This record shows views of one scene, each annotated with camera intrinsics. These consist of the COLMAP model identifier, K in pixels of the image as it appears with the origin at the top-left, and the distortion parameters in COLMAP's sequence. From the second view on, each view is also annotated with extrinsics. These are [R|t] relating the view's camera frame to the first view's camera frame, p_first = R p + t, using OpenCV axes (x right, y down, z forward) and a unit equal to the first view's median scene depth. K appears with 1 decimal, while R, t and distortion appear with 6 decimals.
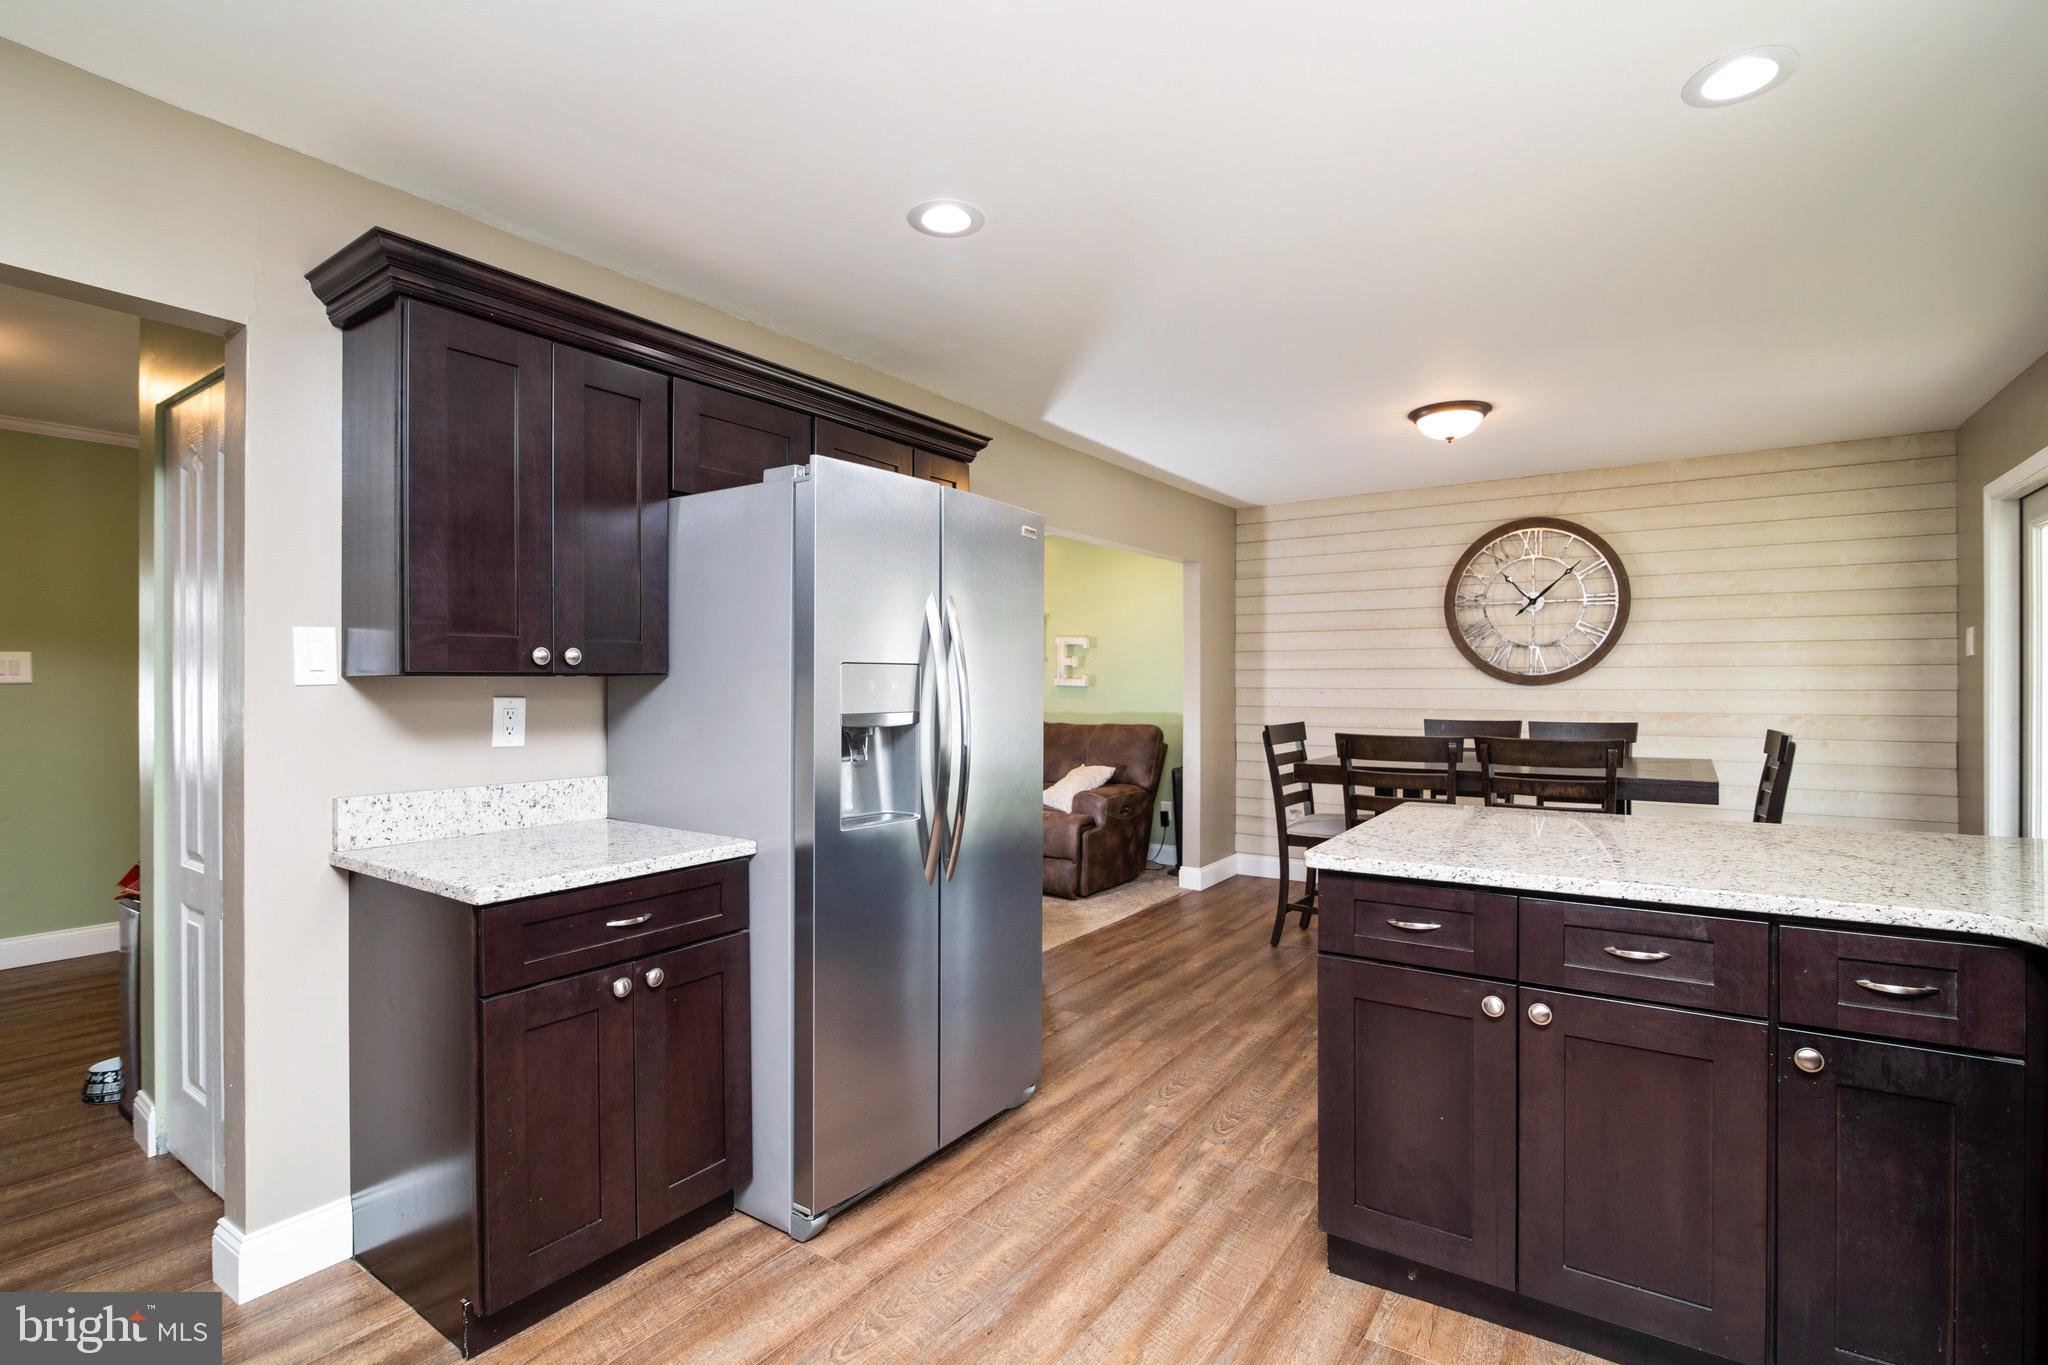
lens RADIAL K [[948.2, 0, 1029.1], [0, 948.2, 675.8], [0, 0, 1]] dist [-0.016963, 0.000066]
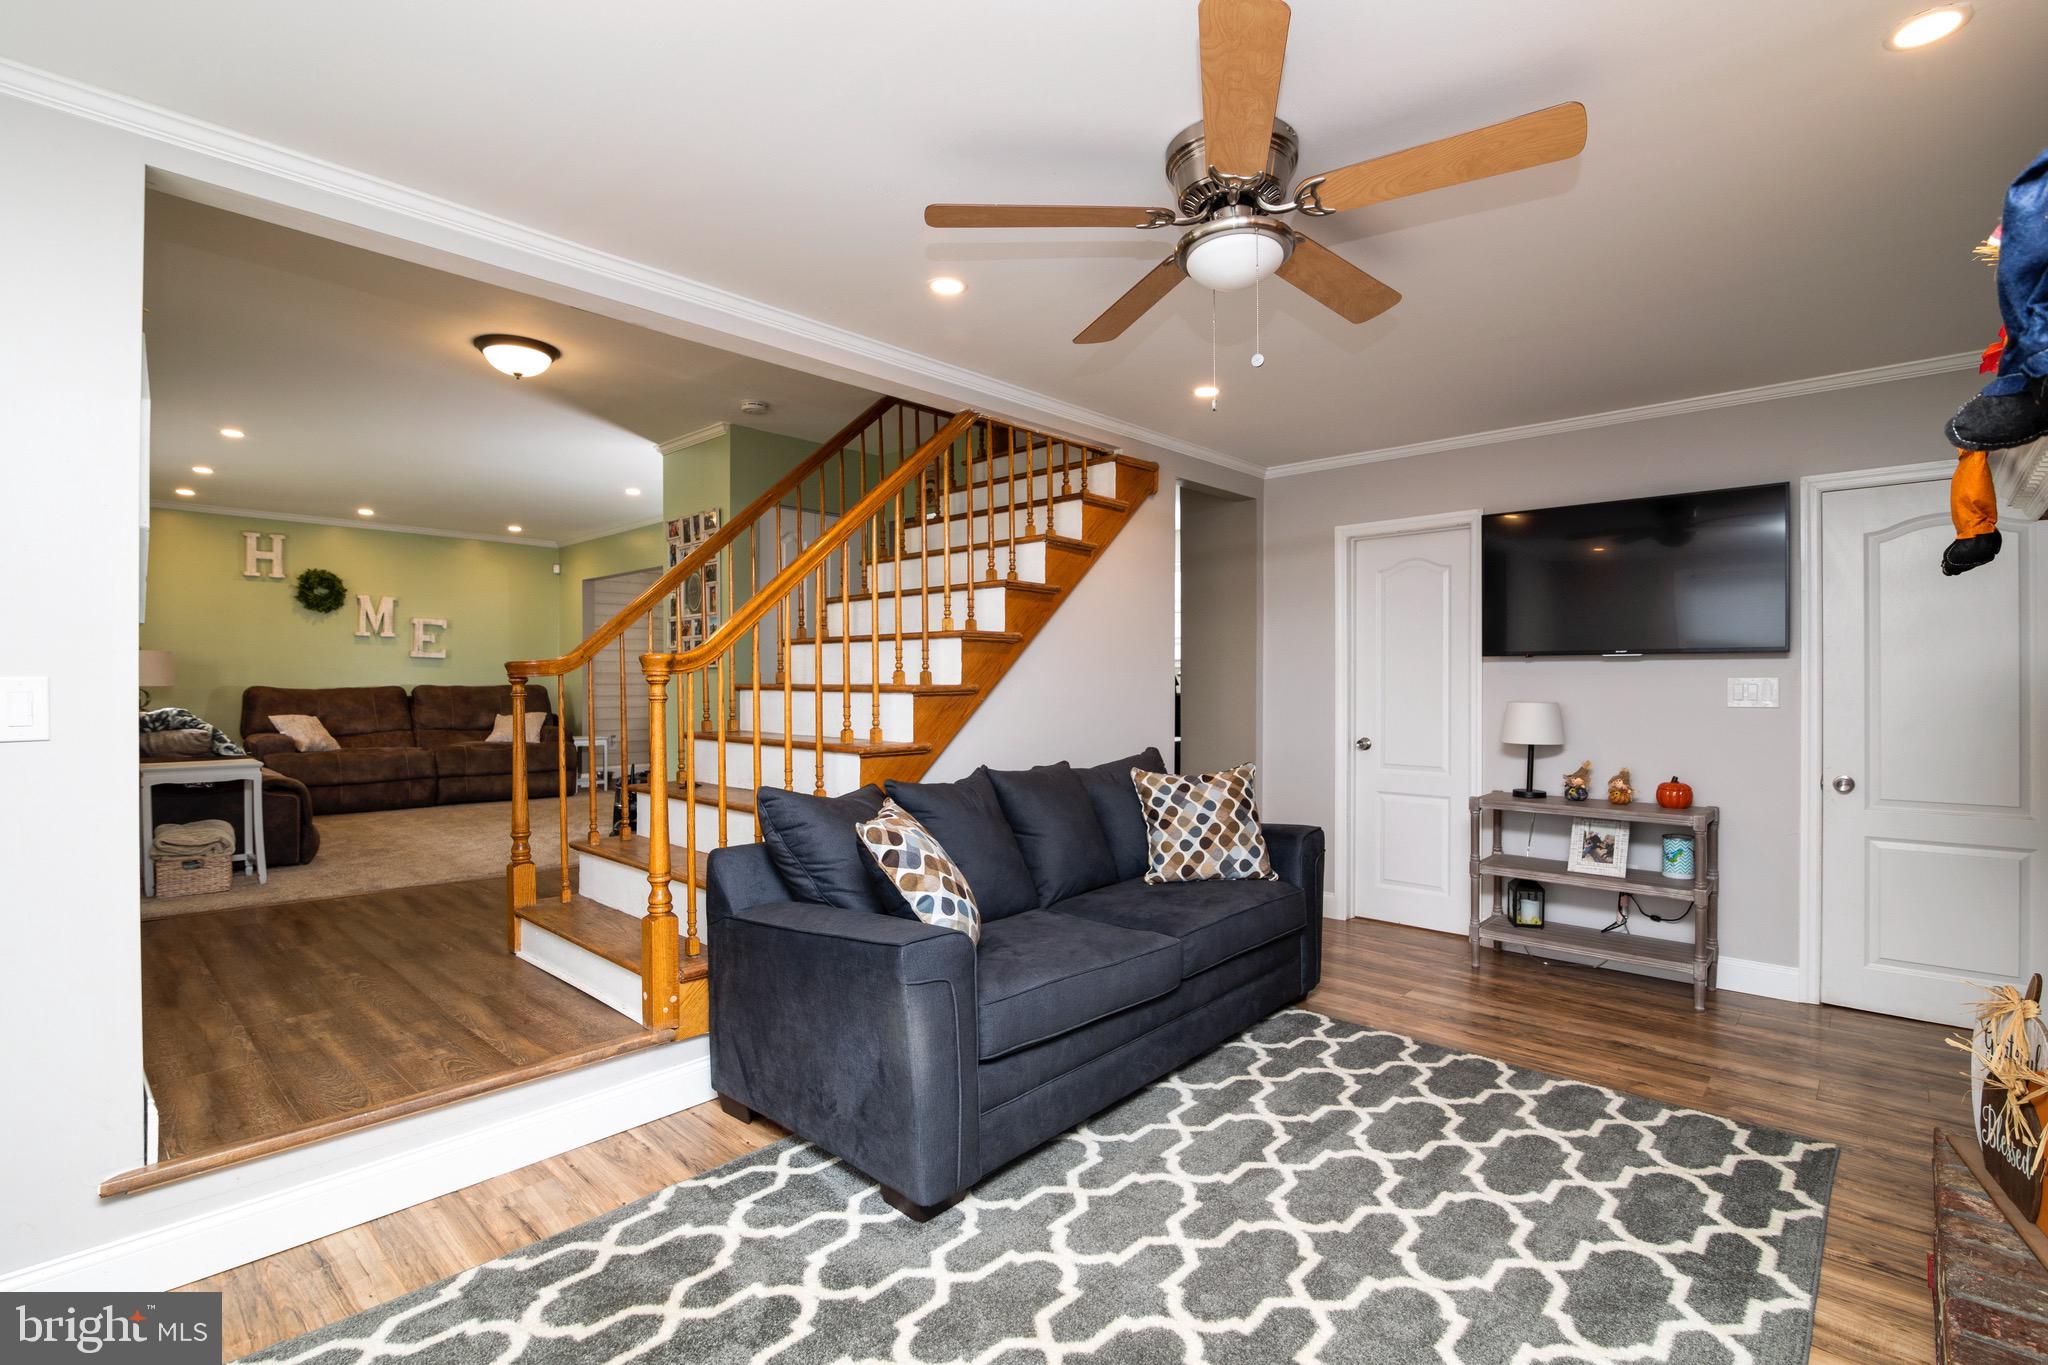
lens RADIAL K [[934.9, 0, 1028.6], [0, 934.9, 682.4], [0, 0, 1]] dist [-0.020754, 0.000242]
pose [[0.147597, 0.000813, 0.989047, -1.536485], [-0.005473, 0.999985, -0.000006, 0.057765], [-0.989032, -0.005412, 0.147599, 0.061942]]
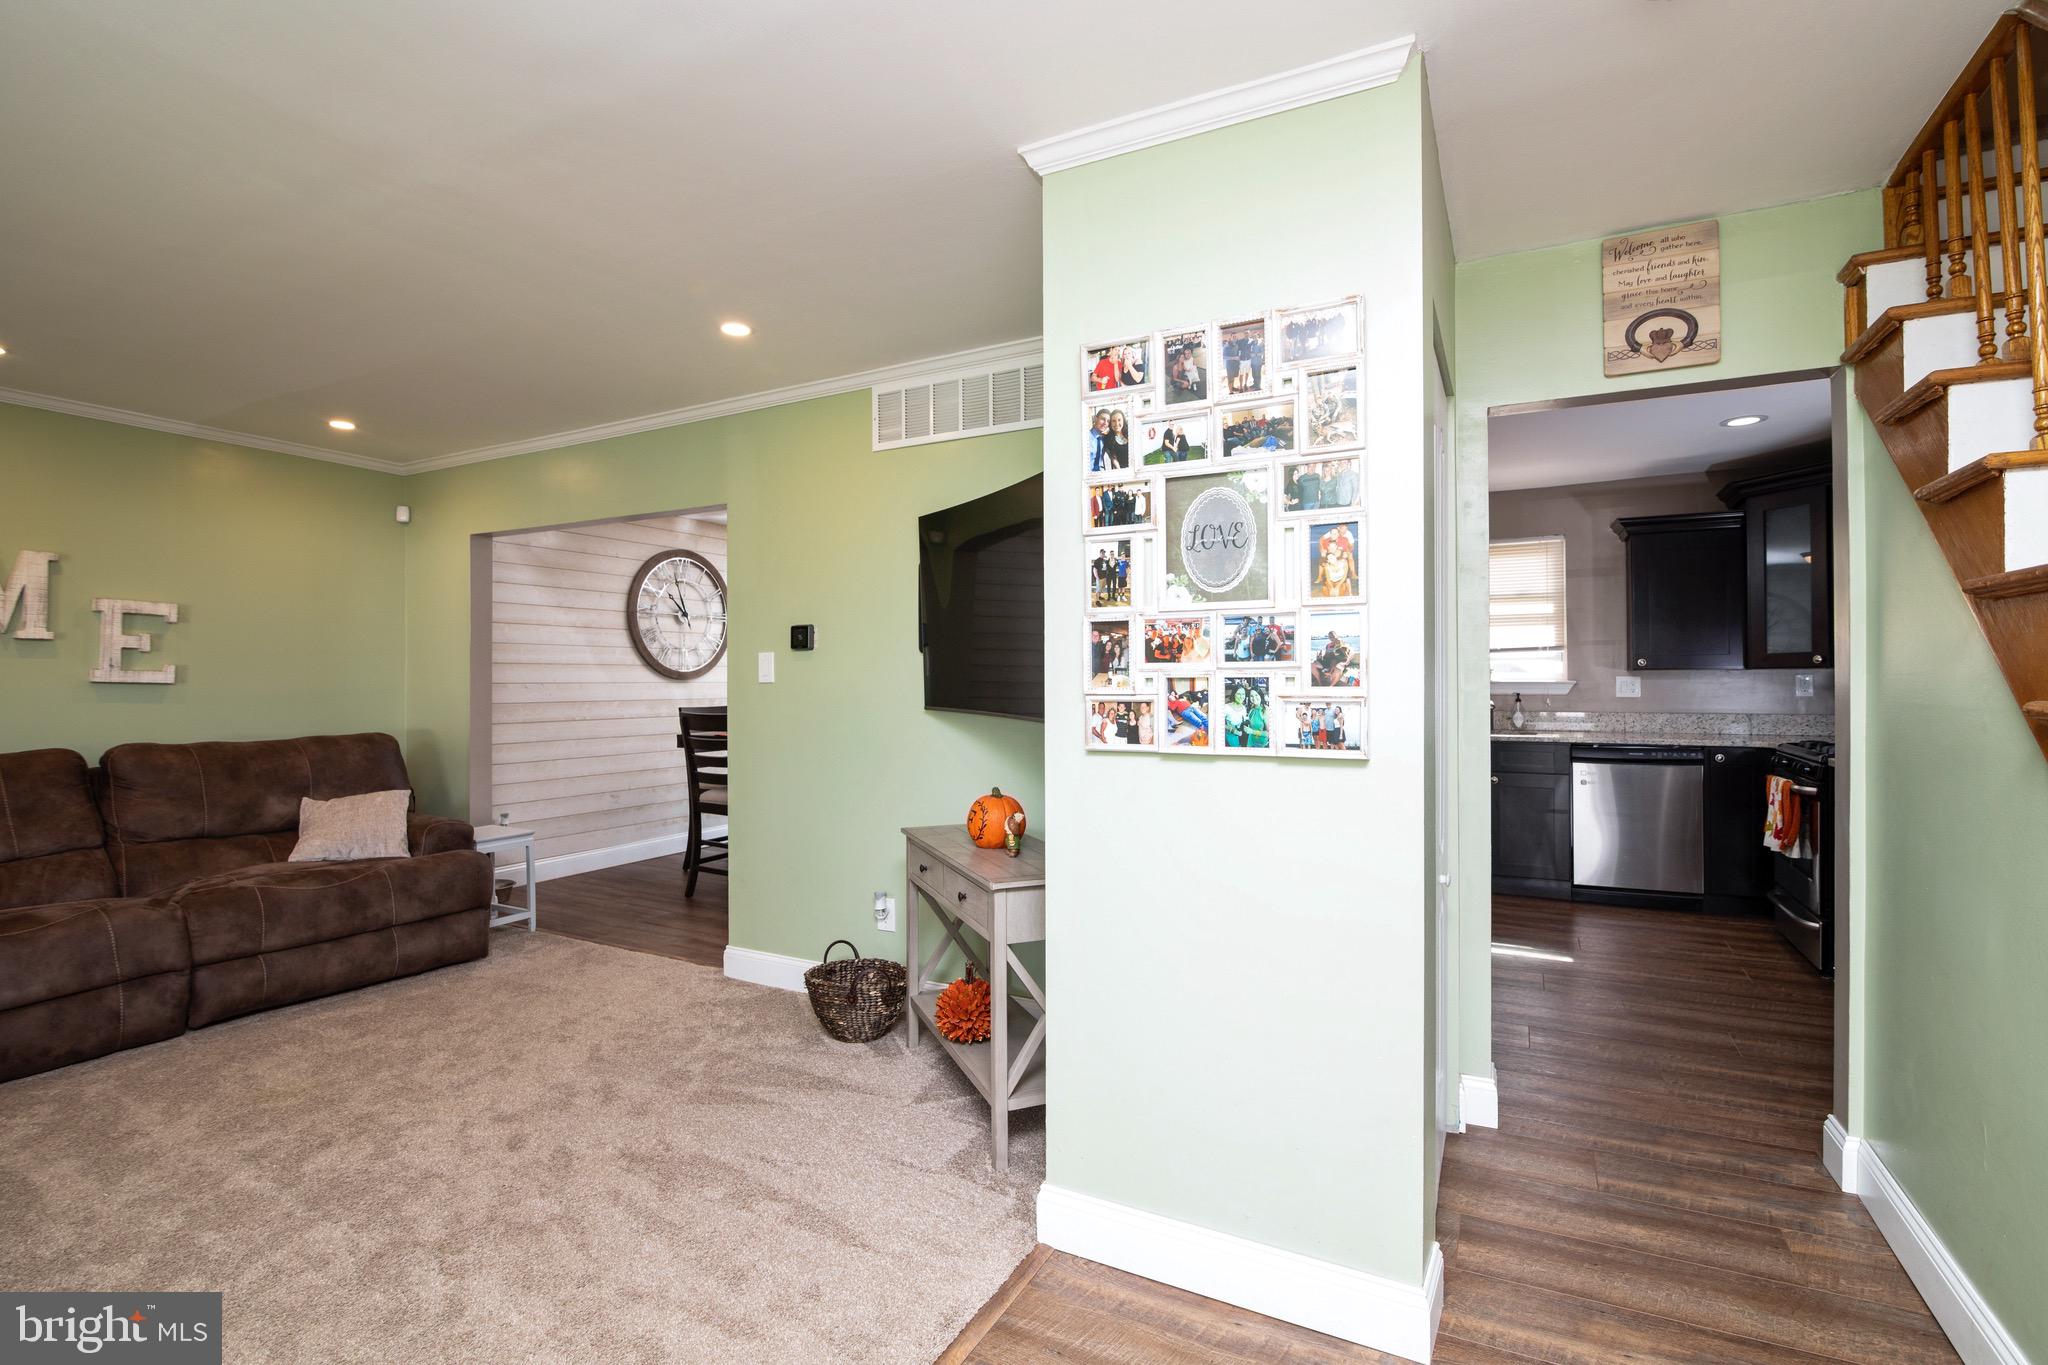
lens RADIAL K [[932.9, 0, 1021.8], [0, 932.9, 676.4], [0, 0, 1]] dist [-0.018739, 0.001009]
pose [[-0.111887, 0.004501, 0.993711, -0.871516], [-0.004052, 0.999979, -0.004986, 0.011622], [-0.993713, -0.004584, -0.111867, 0.753034]]
